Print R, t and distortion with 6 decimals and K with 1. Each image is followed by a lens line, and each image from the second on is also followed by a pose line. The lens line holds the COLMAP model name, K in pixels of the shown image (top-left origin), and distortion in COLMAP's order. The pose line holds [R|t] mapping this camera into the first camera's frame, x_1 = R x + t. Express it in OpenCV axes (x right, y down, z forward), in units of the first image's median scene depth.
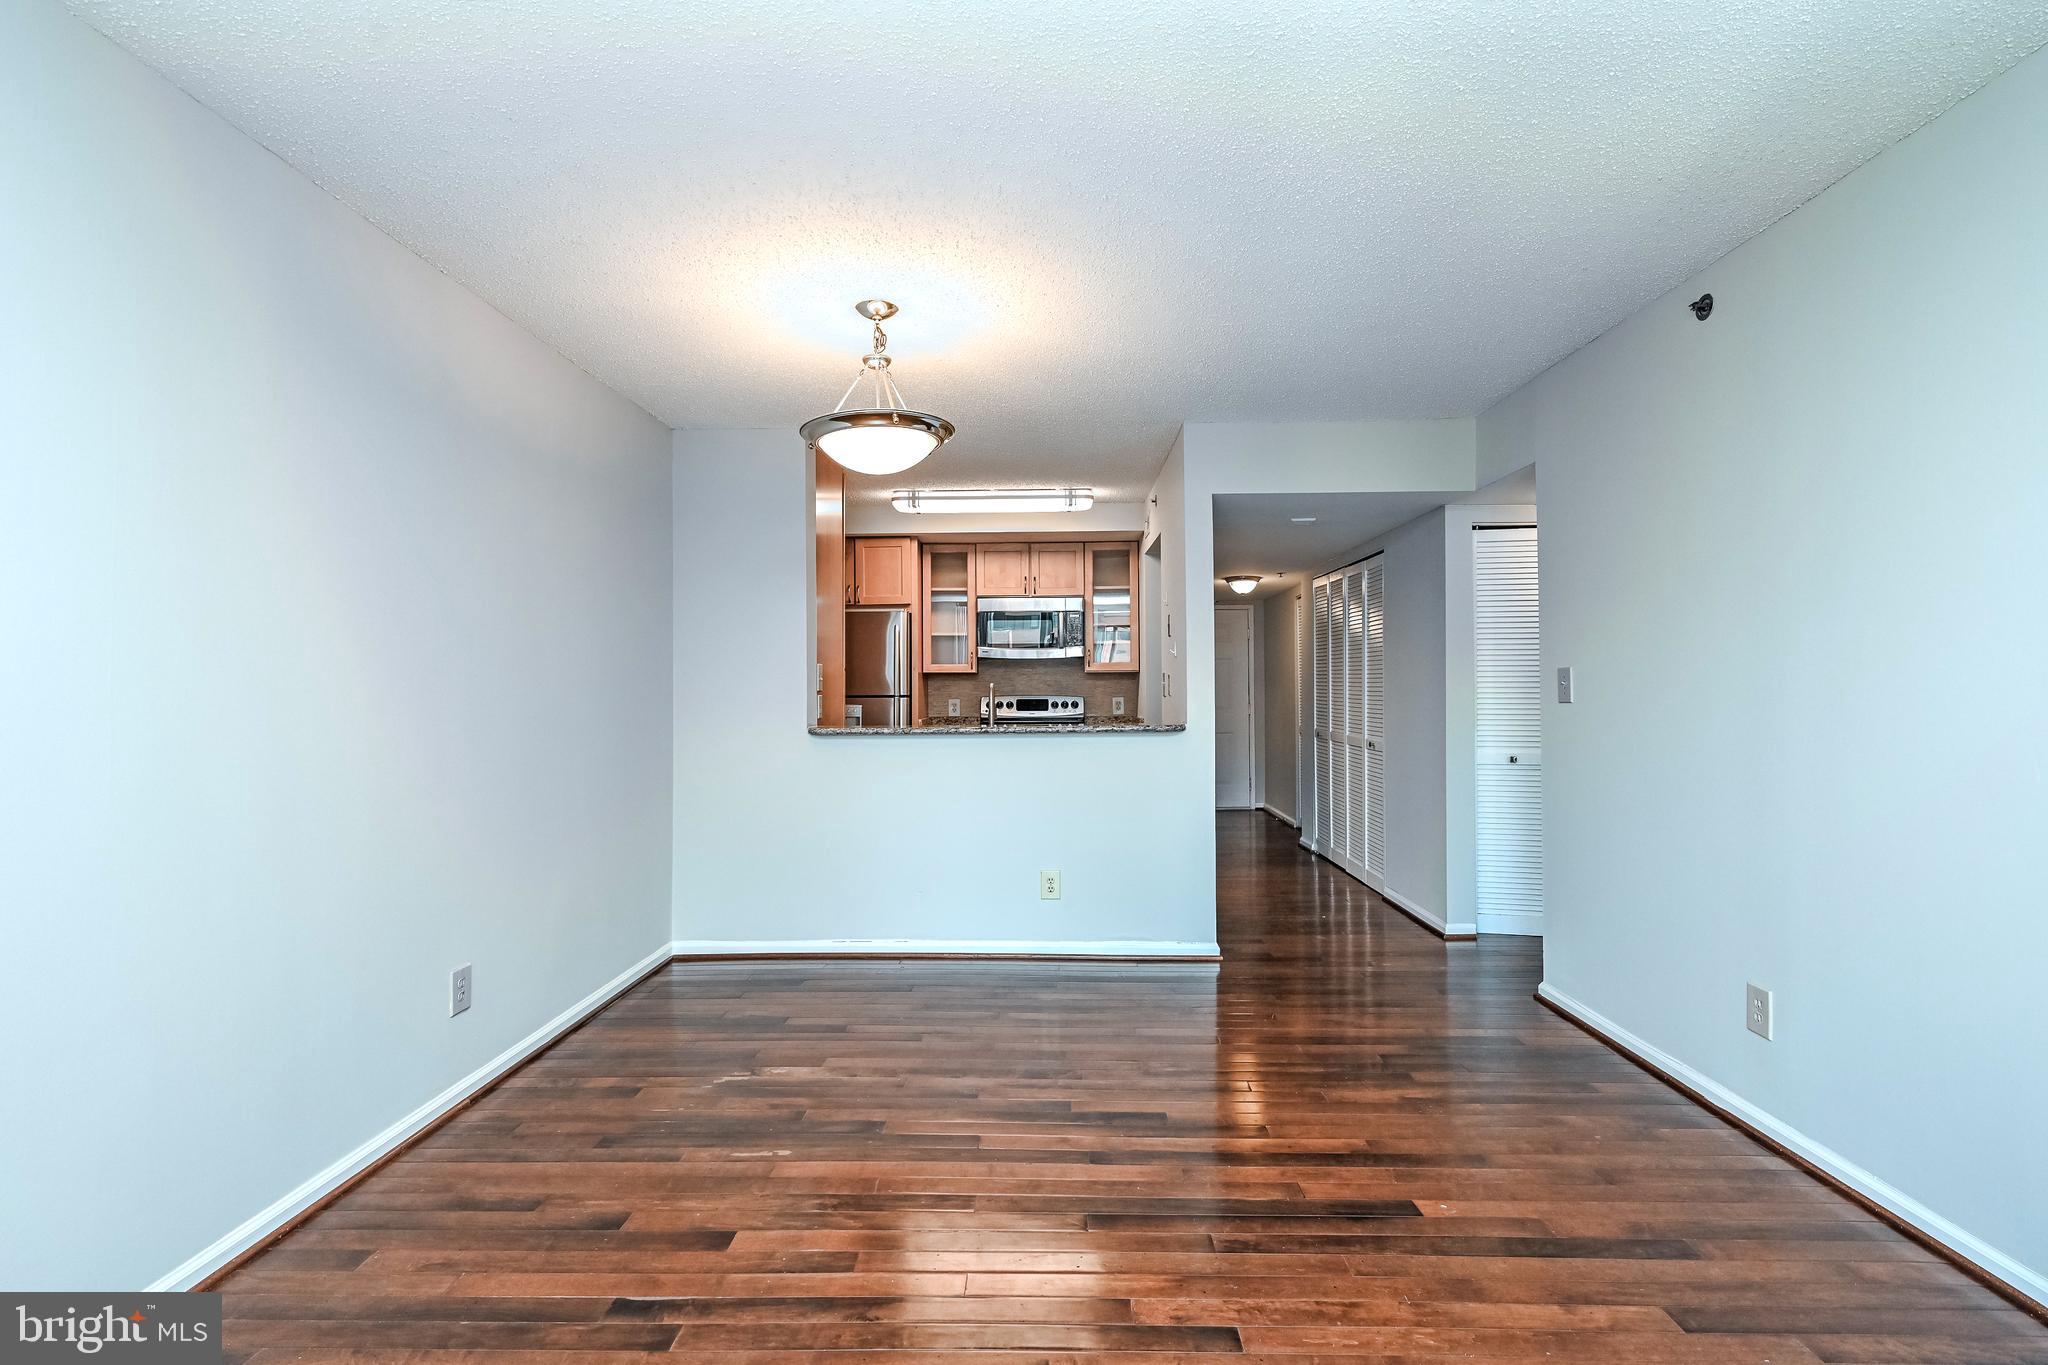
lens RADIAL K [[937.7, 0, 1031.7], [0, 937.7, 693.3], [0, 0, 1]] dist [-0.001202, 0.000450]
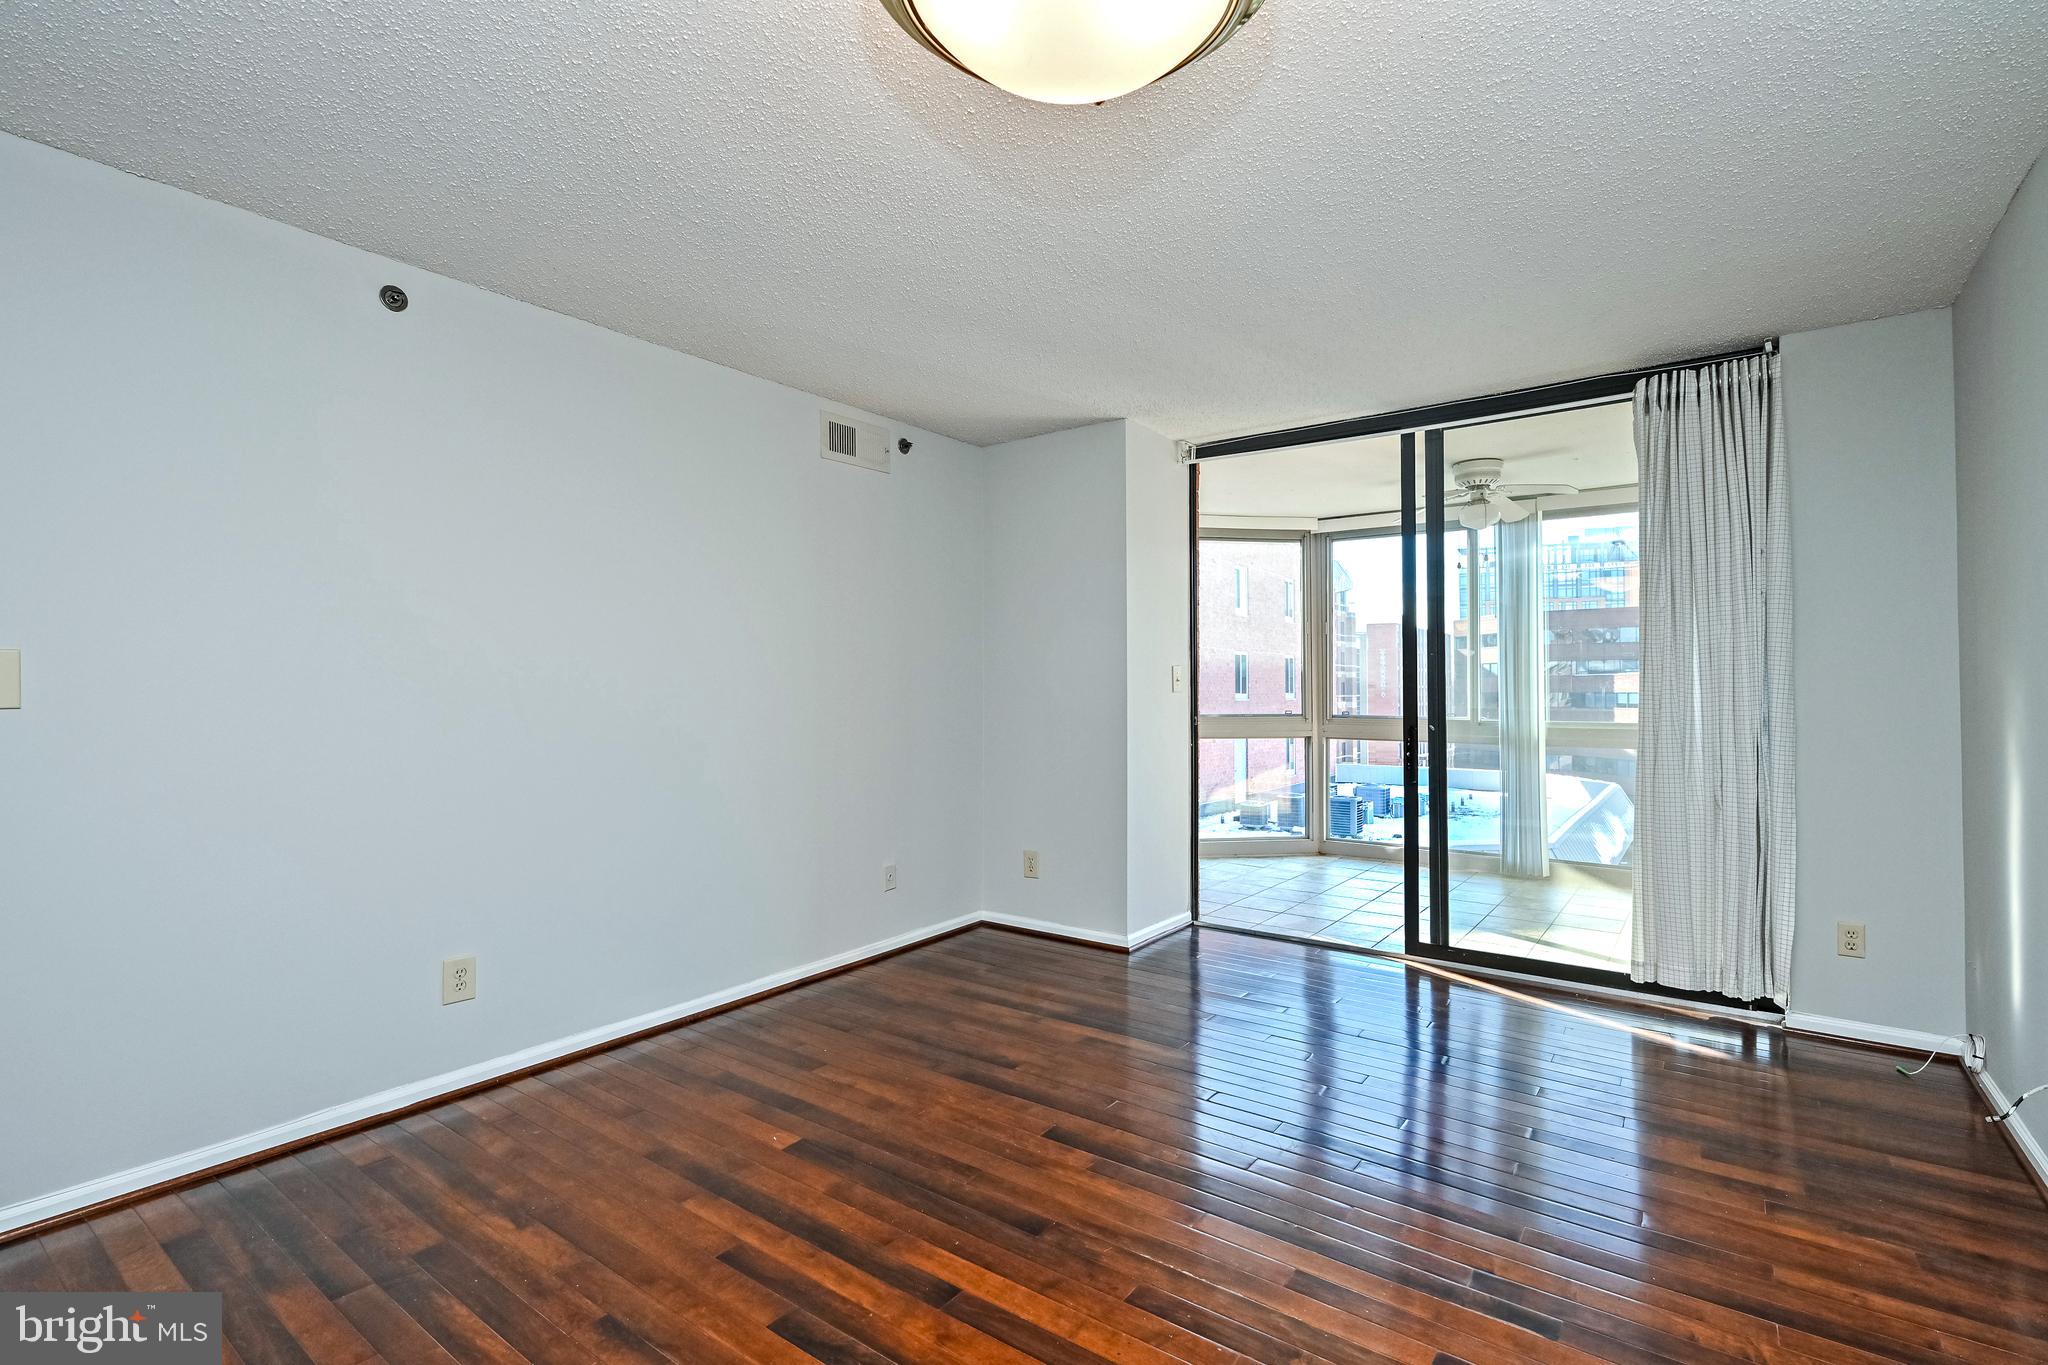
lens RADIAL K [[937.7, 0, 1034.4], [0, 937.7, 677.6], [0, 0, 1]] dist [-0.001202, 0.000450]
pose [[-0.820897, 0.016097, 0.570849, -0.182373], [0.007306, 0.999817, -0.017686, 0.003261], [-0.571029, -0.010348, -0.820865, 0.668574]]
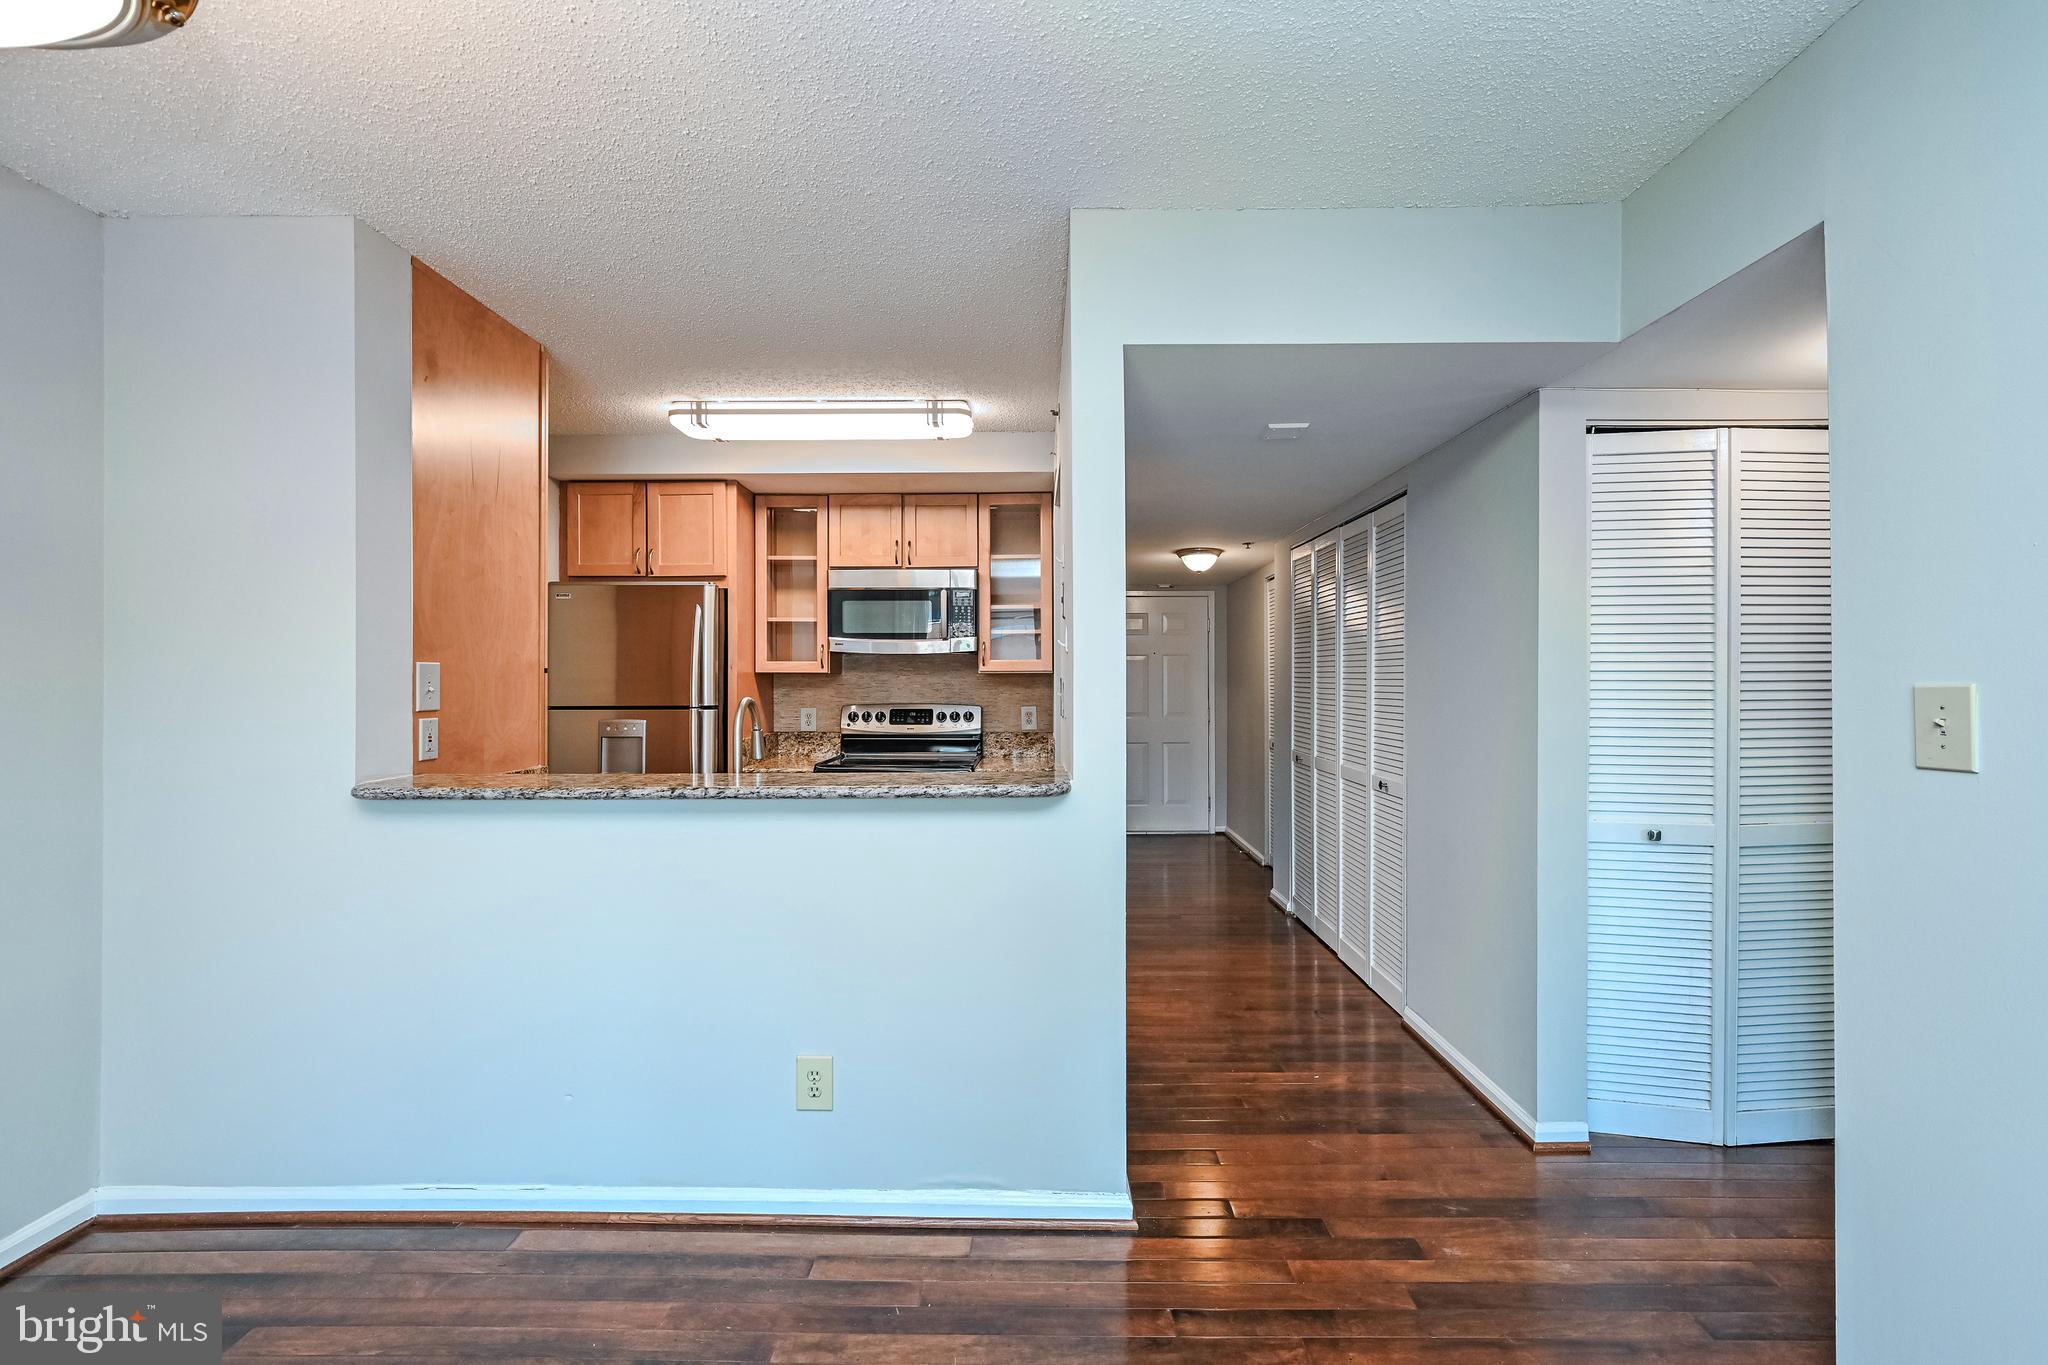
lens RADIAL K [[866.7, 0, 1023.6], [0, 866.7, 693.5], [0, 0, 1]] dist [0.002129, -0.000707]
pose [[0.999938, 0.004383, 0.010210, 0.094481], [-0.004484, 0.999941, 0.009911, -0.015014], [-0.010166, -0.009956, 0.999899, 0.365351]]
